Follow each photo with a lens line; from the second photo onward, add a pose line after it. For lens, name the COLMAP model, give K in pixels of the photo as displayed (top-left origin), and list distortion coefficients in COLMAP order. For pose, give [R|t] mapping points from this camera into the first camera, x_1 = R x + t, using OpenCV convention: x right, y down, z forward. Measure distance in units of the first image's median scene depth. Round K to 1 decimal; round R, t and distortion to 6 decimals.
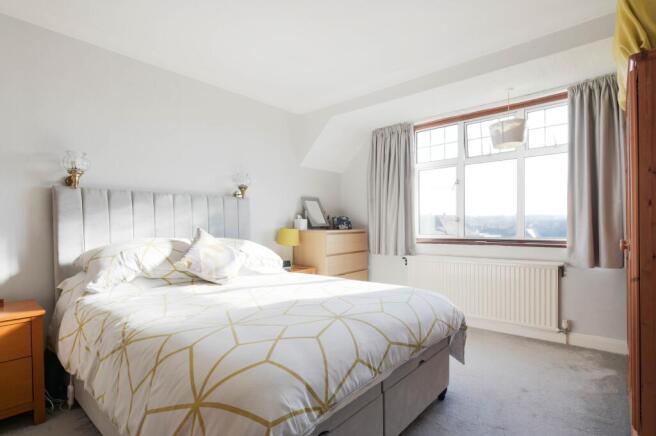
lens RADIAL K [[331.1, 0, 328.8], [0, 331.1, 232.2], [0, 0, 1]] dist [-0.000187, 0.000051]
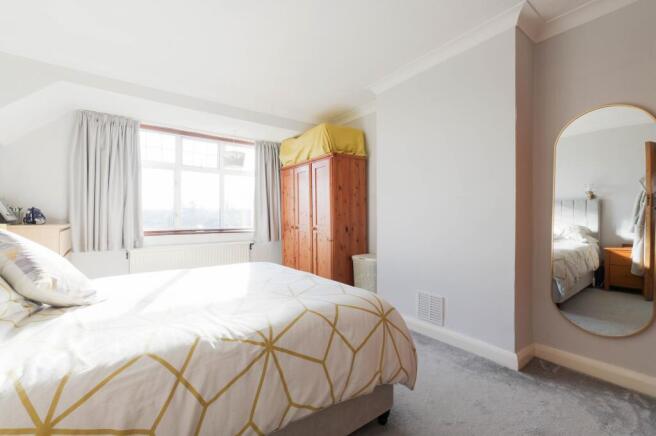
lens RADIAL K [[280.3, 0, 328.0], [0, 280.3, 218.0], [0, 0, 1]] dist [-0.000727, -0.000013]
pose [[0.217888, 0.004787, 0.975962, -0.489995], [0.018045, 0.999797, -0.008933, -0.004978], [-0.975807, 0.019558, 0.217758, 0.235961]]
